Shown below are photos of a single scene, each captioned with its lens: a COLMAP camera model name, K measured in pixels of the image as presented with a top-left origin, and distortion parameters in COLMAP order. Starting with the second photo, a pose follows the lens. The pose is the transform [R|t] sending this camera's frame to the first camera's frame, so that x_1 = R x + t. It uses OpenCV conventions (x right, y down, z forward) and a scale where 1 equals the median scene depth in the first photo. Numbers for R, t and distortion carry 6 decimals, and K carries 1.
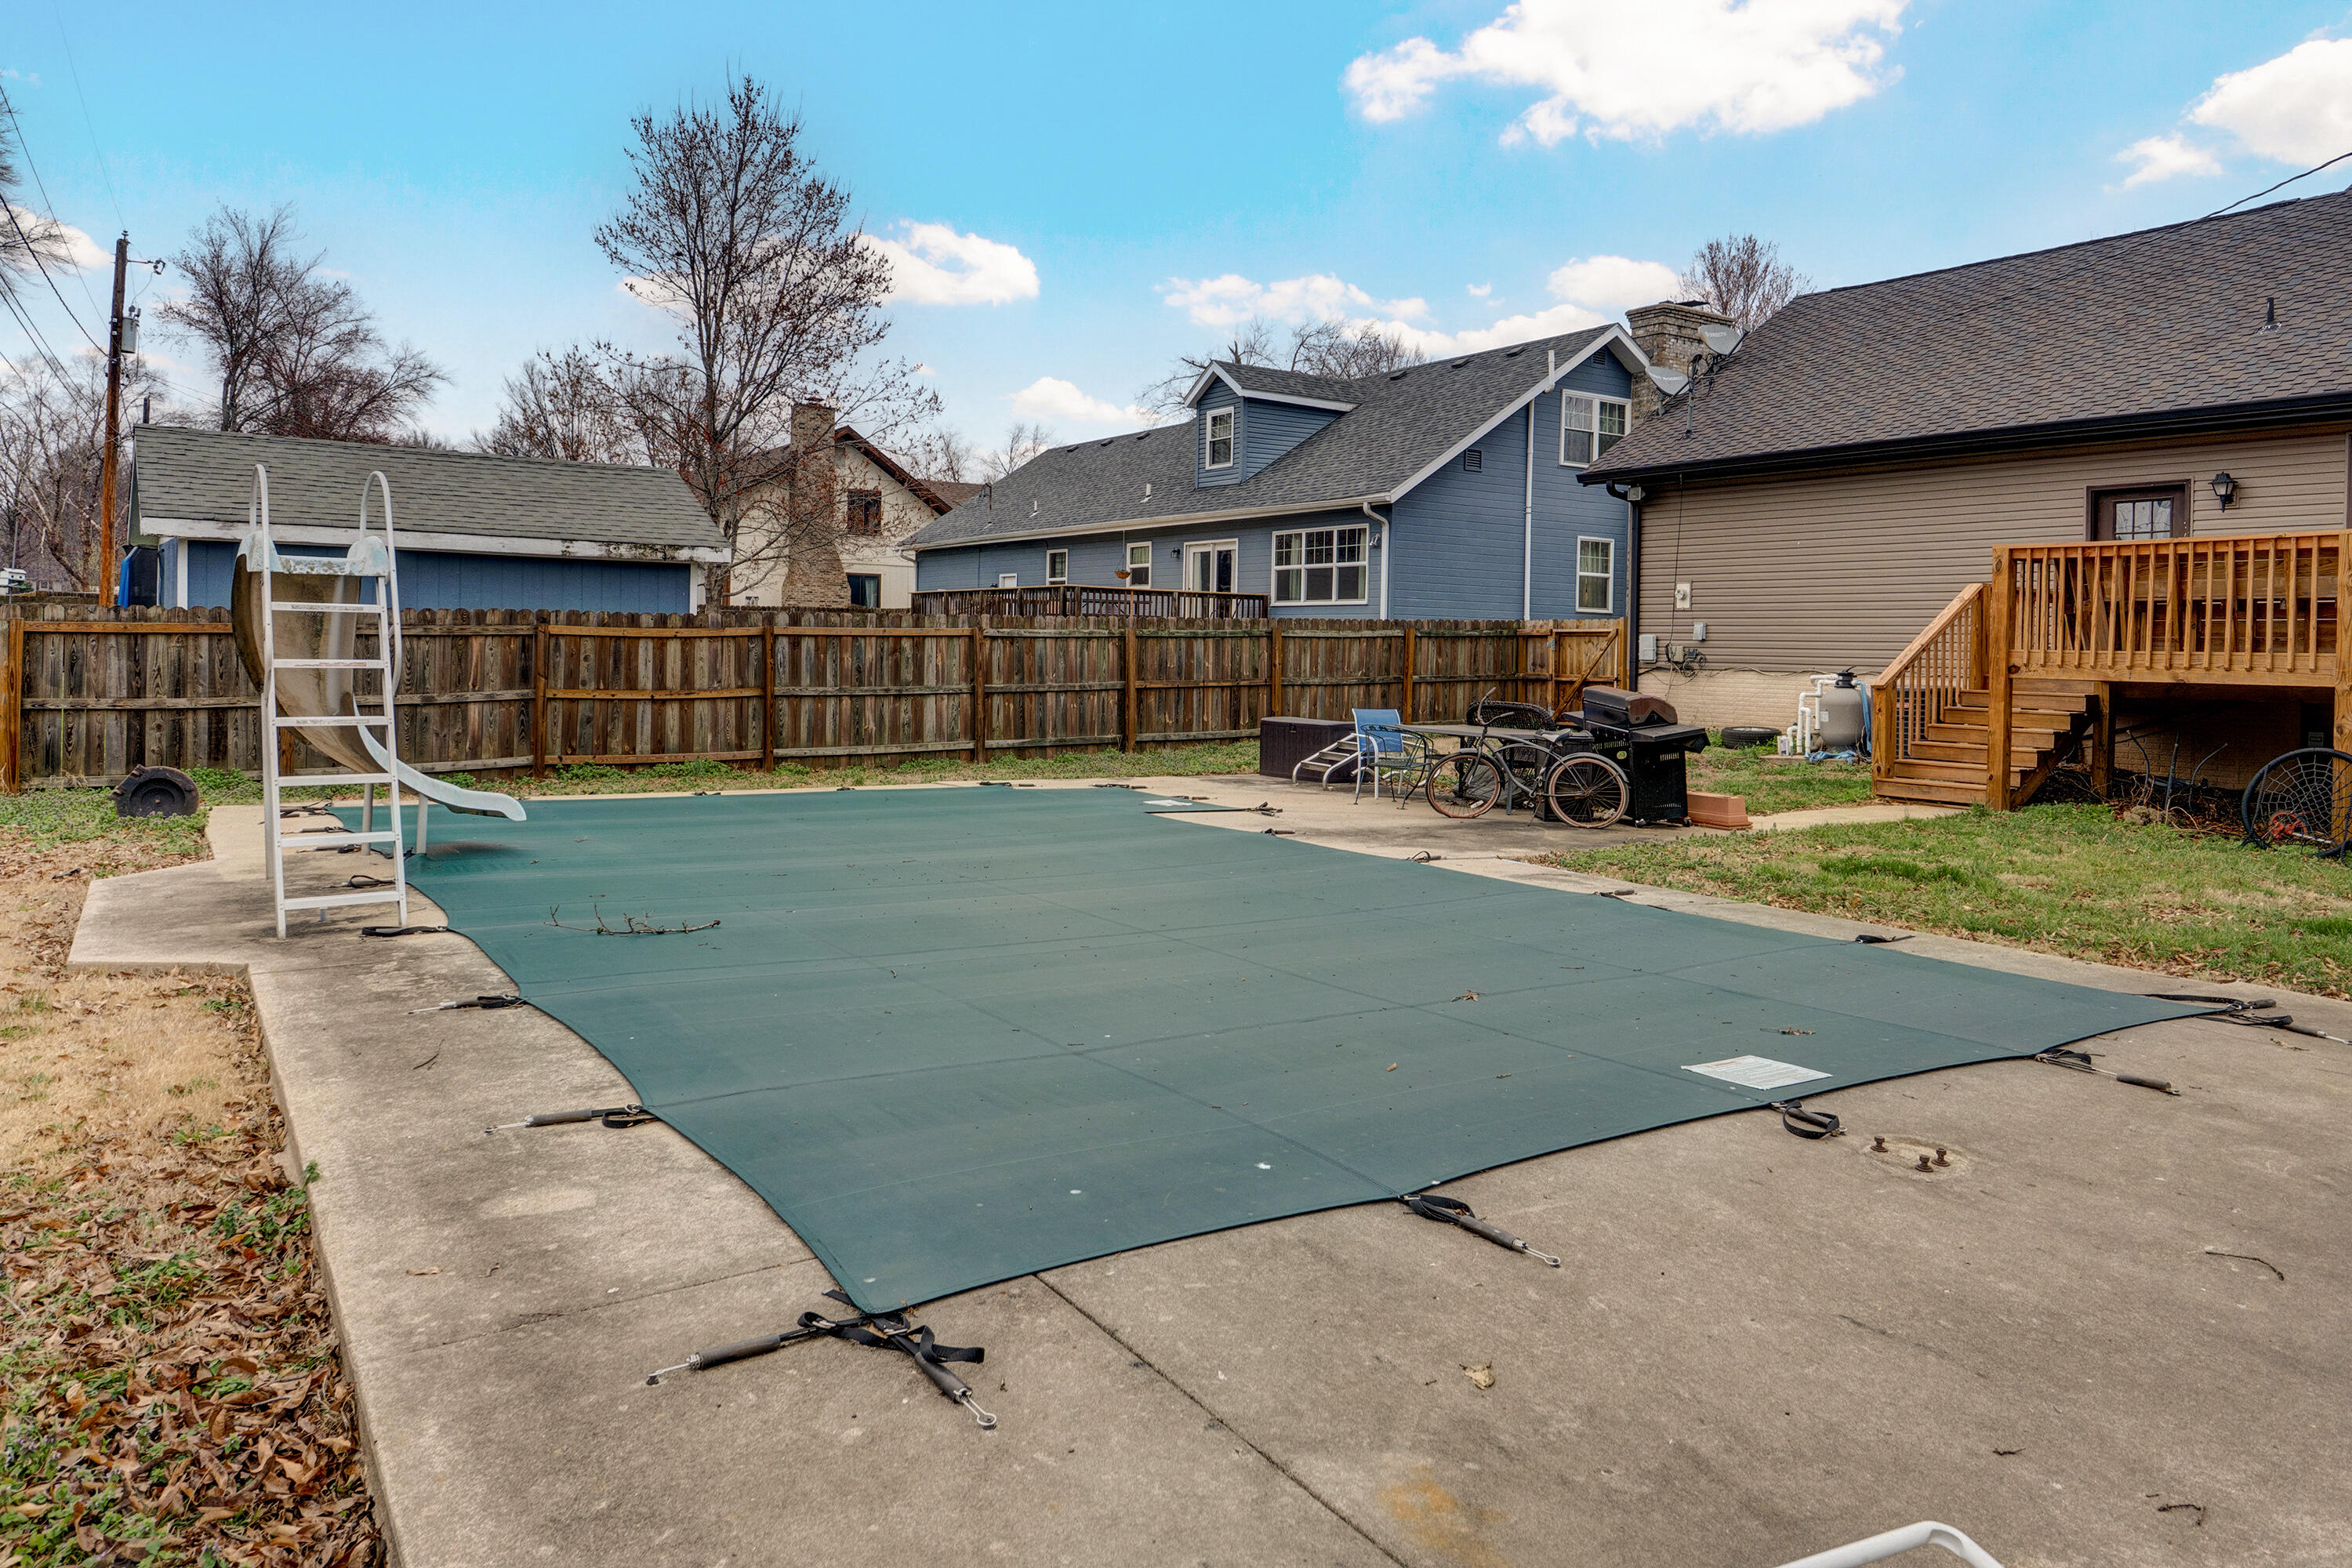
lens RADIAL K [[1570.4, 0, 1172.5], [0, 1570.4, 759.4], [0, 0, 1]] dist [-0.003059, -0.011396]
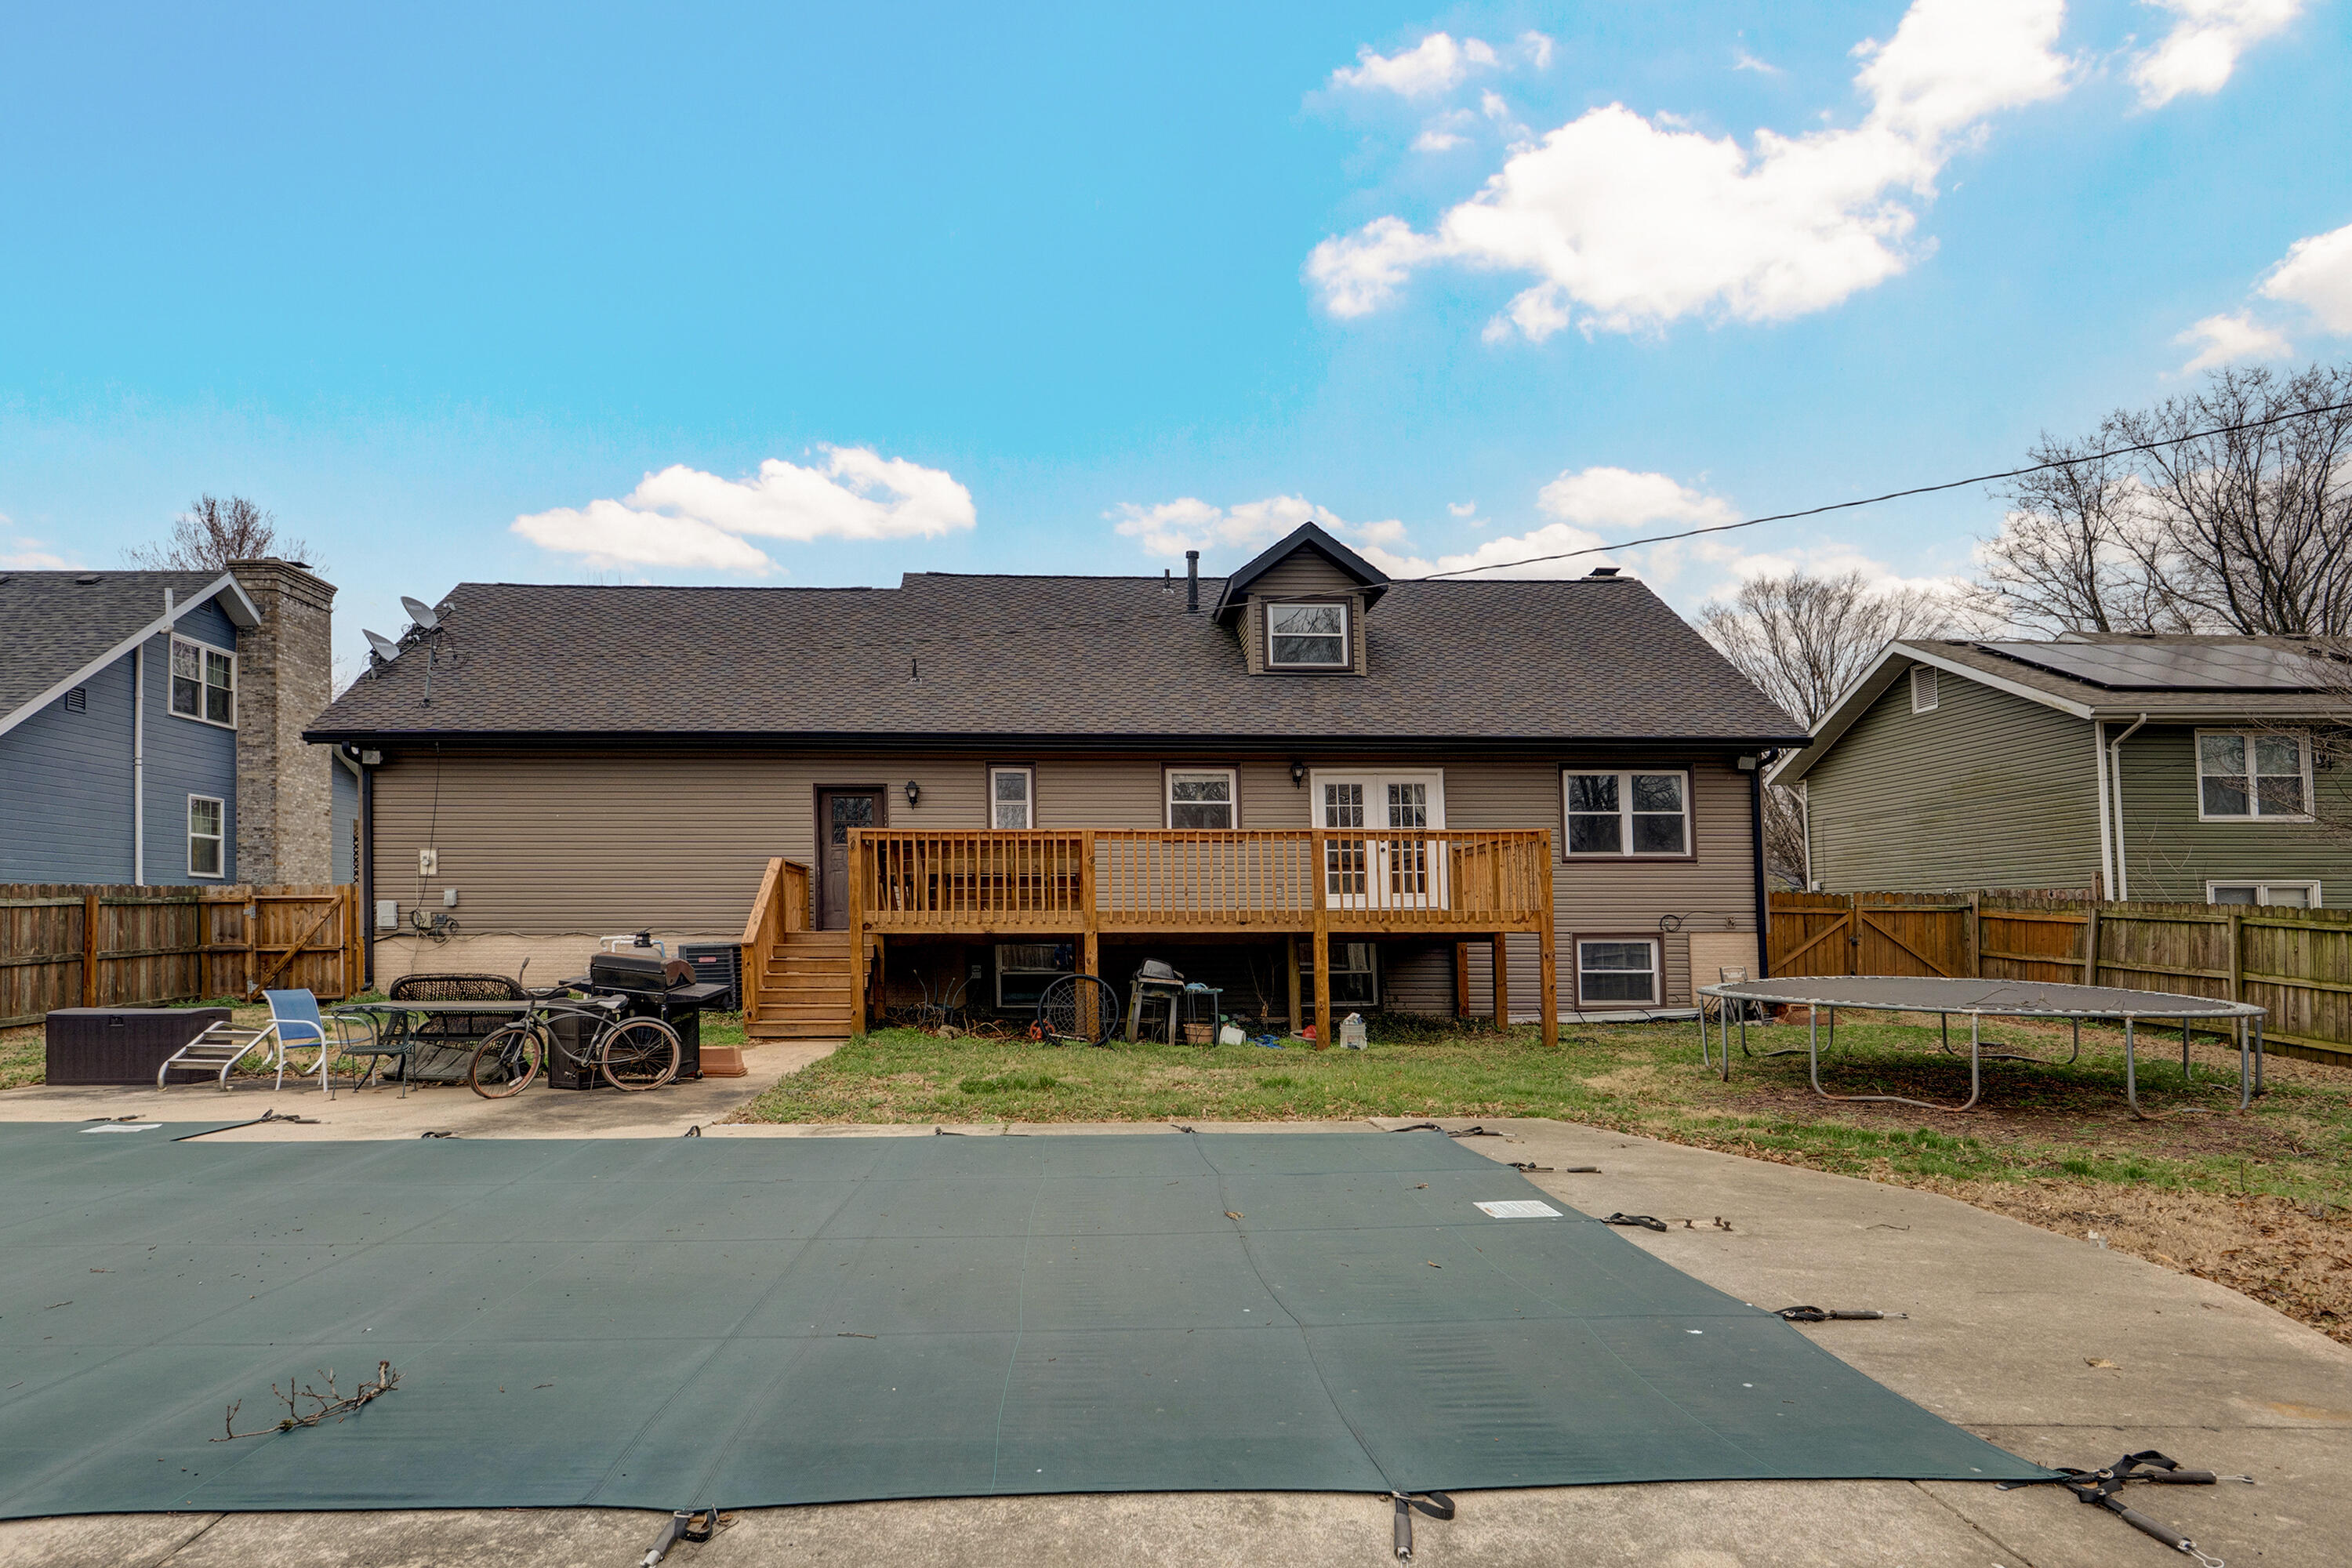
lens RADIAL K [[1403.7, 0, 1130.5], [0, 1403.7, 935.7], [0, 0, 1]] dist [0.002096, -0.004168]
pose [[0.510246, -0.027138, 0.859600, -0.219100], [0.072433, 0.997307, -0.011509, -0.014167], [-0.856973, 0.068136, 0.510837, 0.156263]]
